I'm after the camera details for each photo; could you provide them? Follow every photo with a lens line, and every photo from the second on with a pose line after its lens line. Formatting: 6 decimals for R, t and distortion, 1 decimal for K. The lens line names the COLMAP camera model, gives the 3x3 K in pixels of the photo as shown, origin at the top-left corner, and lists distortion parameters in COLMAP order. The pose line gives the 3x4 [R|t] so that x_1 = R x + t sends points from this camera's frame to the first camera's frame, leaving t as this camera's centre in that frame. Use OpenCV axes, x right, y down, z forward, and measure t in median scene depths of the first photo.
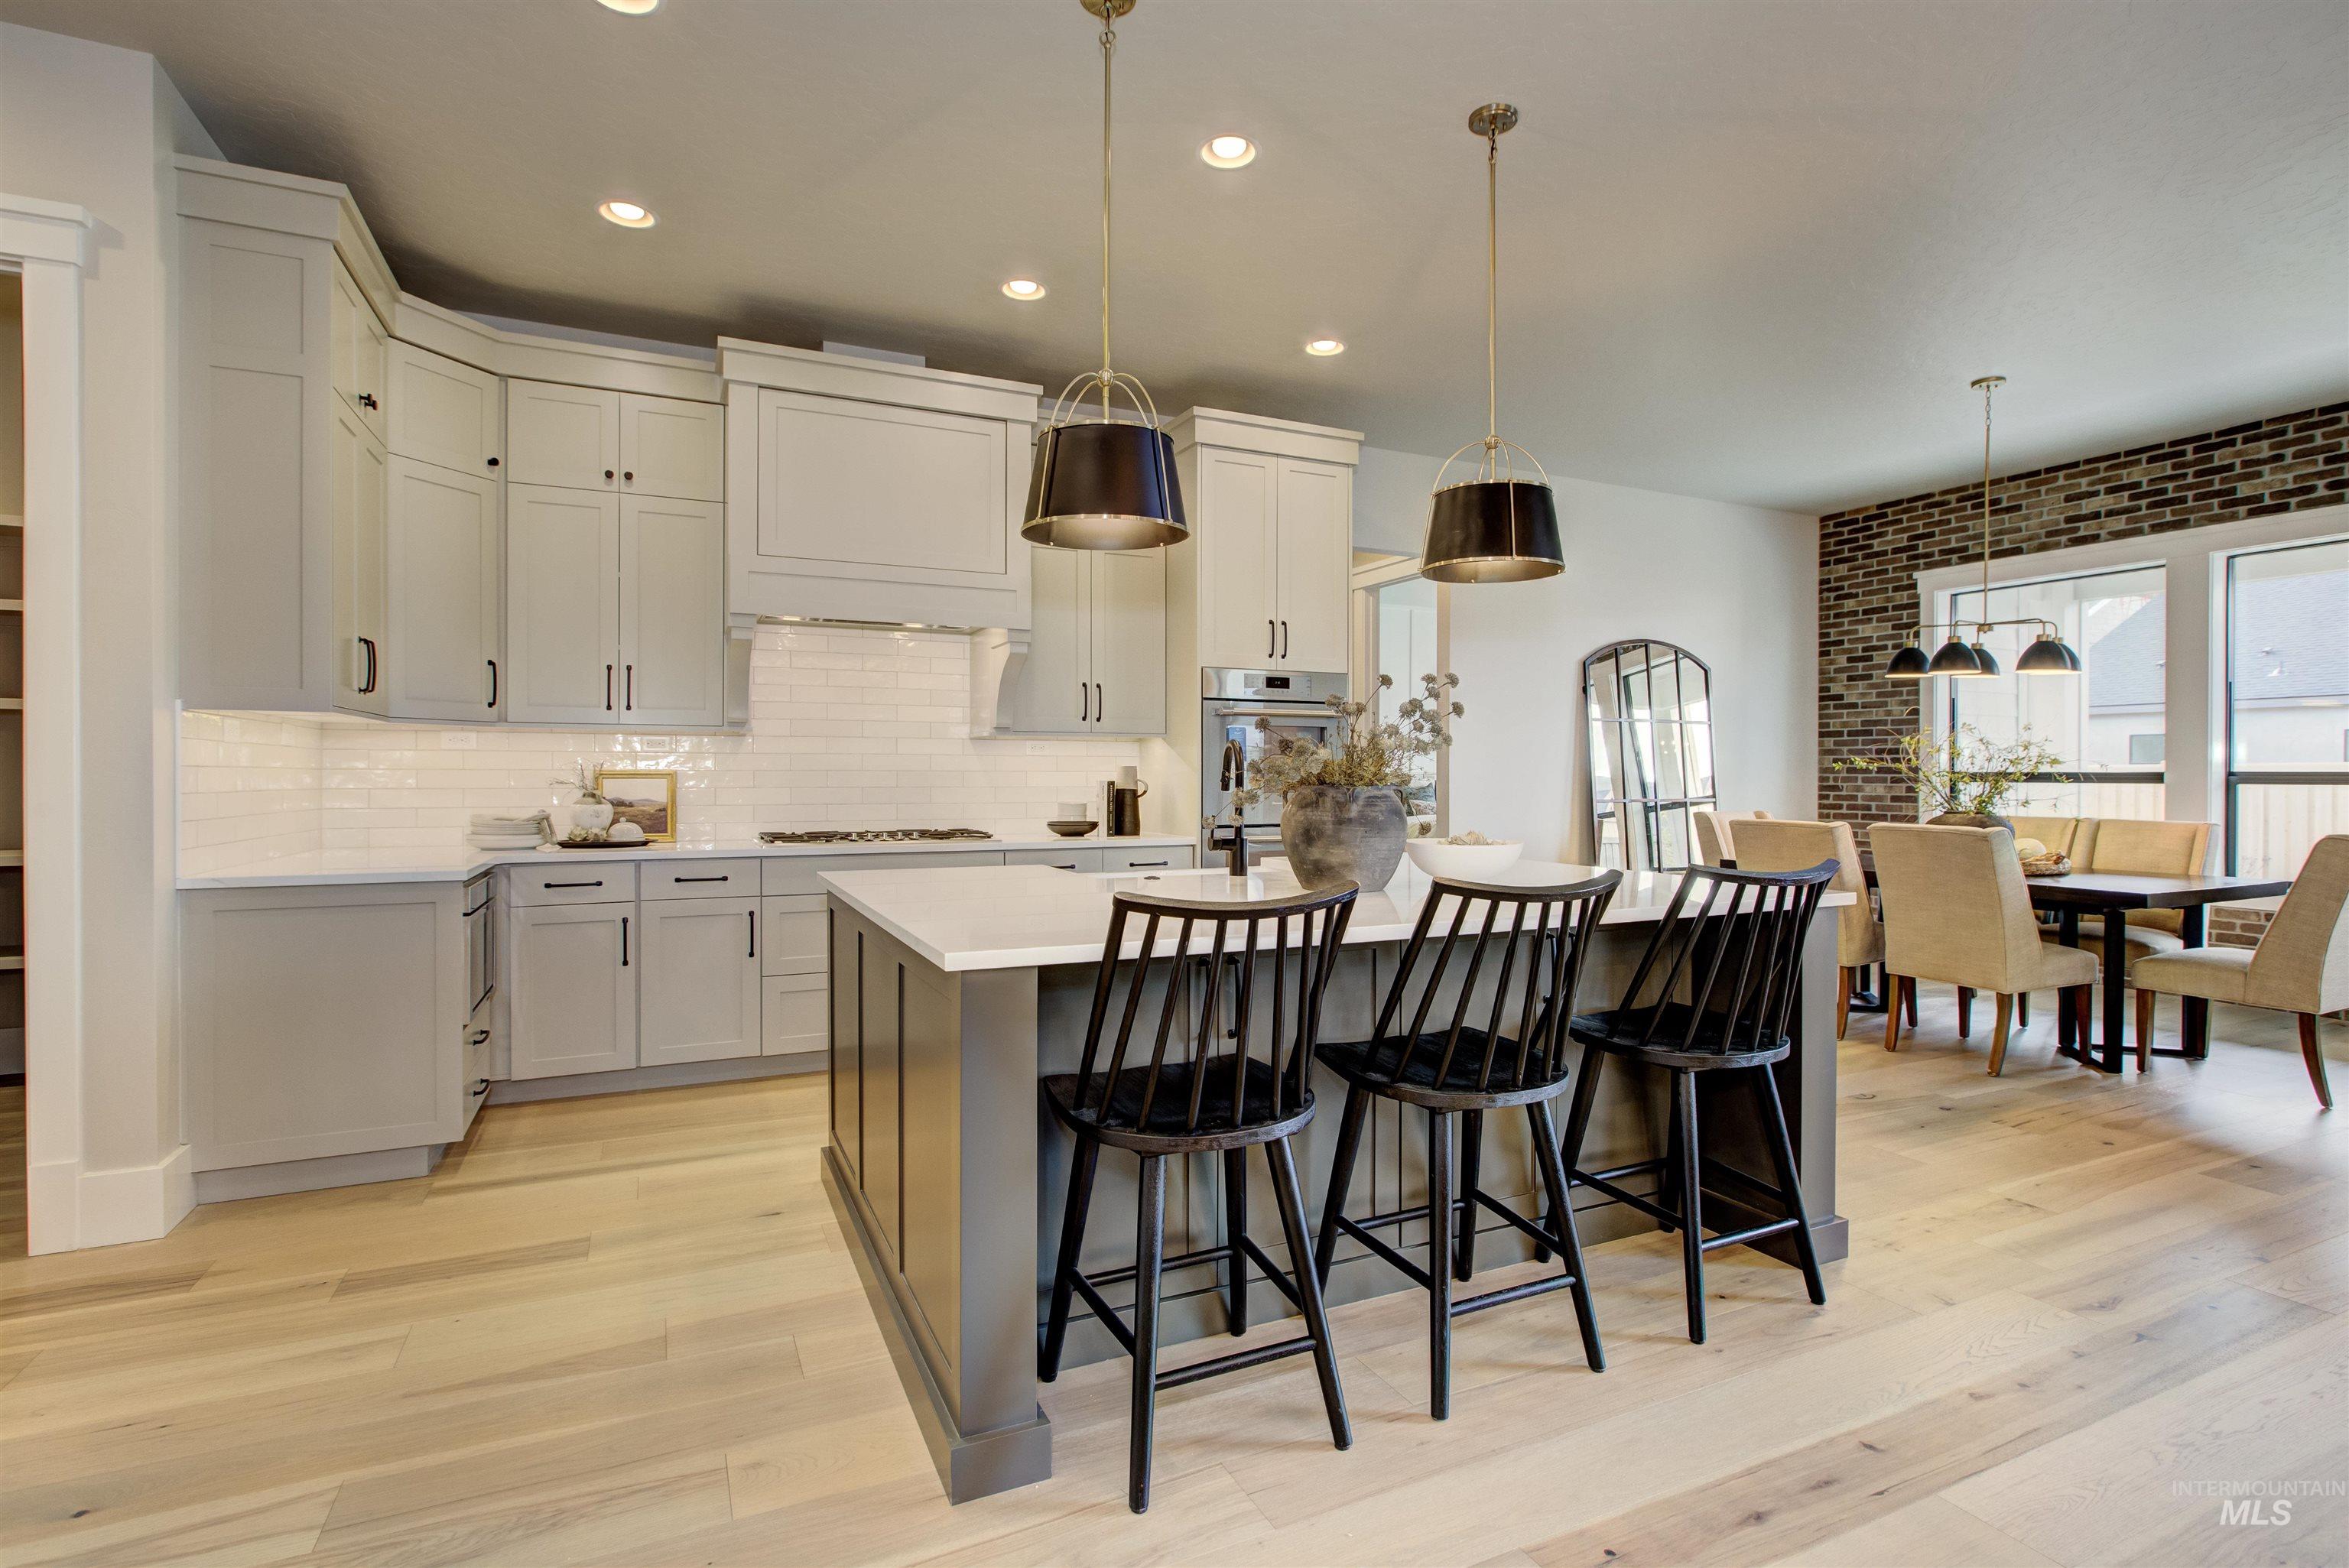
lens RADIAL K [[1044.5, 0, 1166.5], [0, 1044.5, 783.1], [0, 0, 1]] dist [-0.006401, 0.002215]
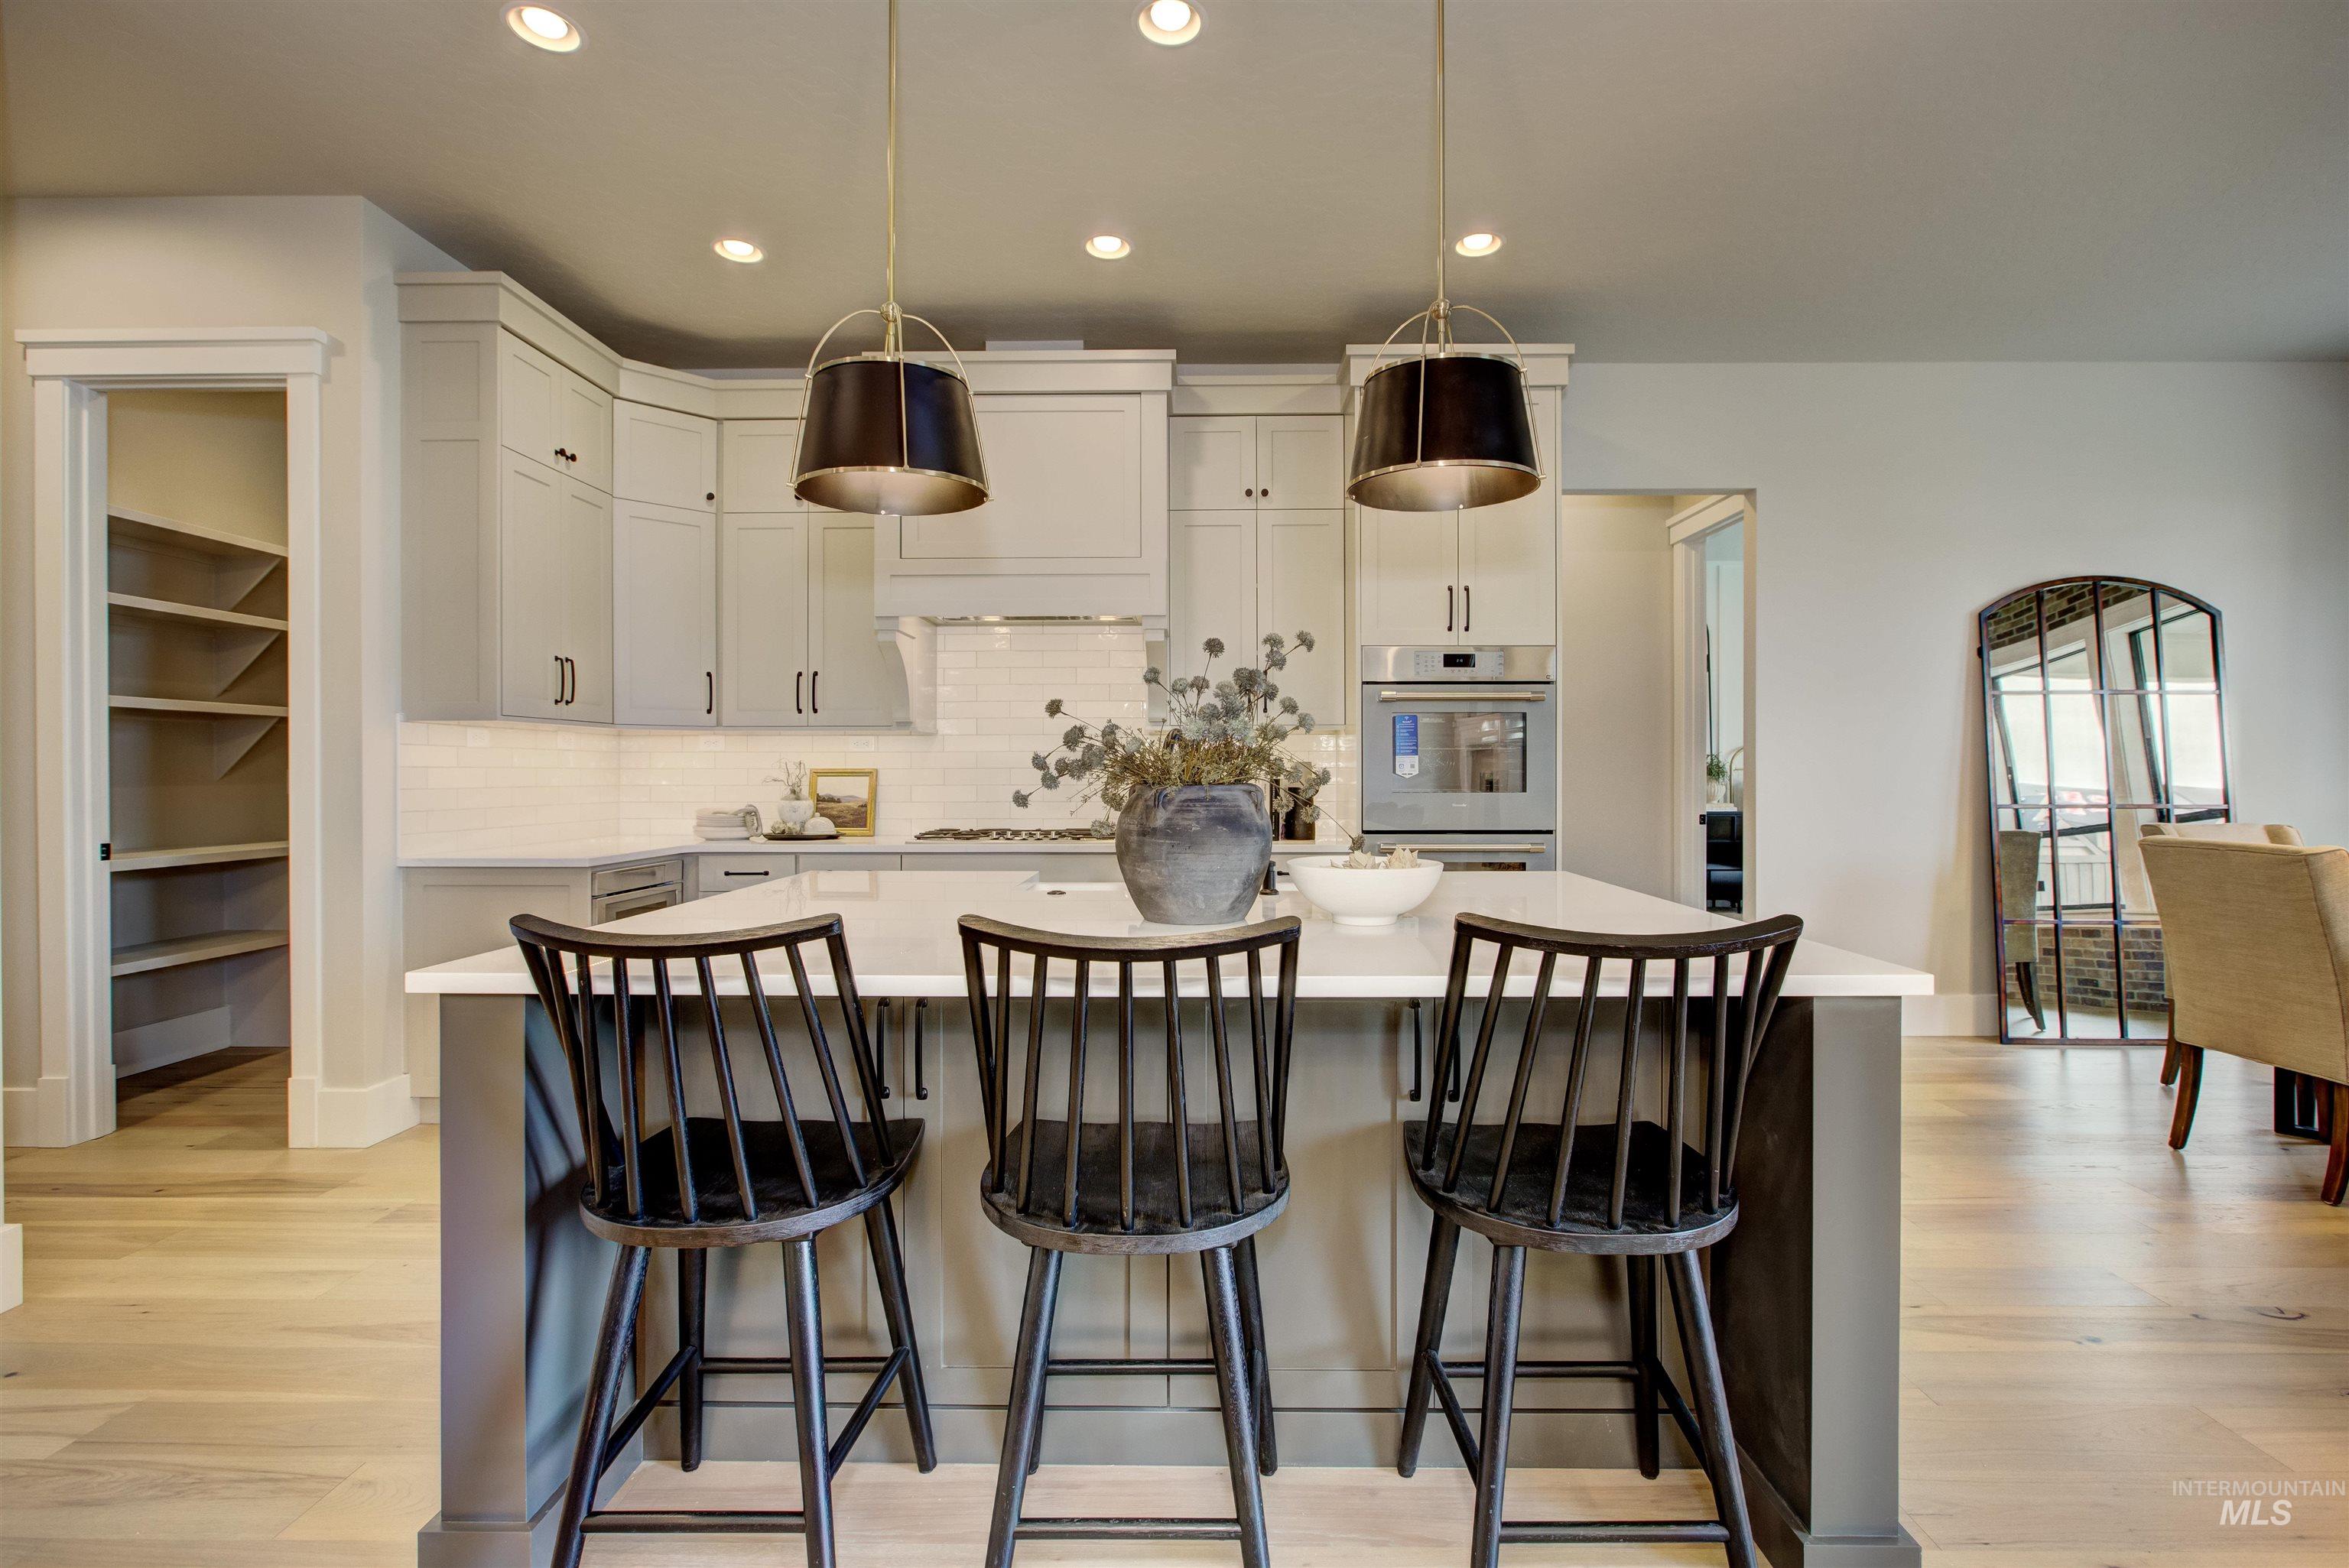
lens RADIAL K [[1044.5, 0, 1229.7], [0, 1044.5, 776.7], [0, 0, 1]] dist [-0.006401, 0.002215]
pose [[0.913678, -0.001163, -0.406438, 0.292319], [-0.000081, 0.999995, -0.003044, -0.000883], [0.406439, 0.002814, 0.913673, 0.173514]]
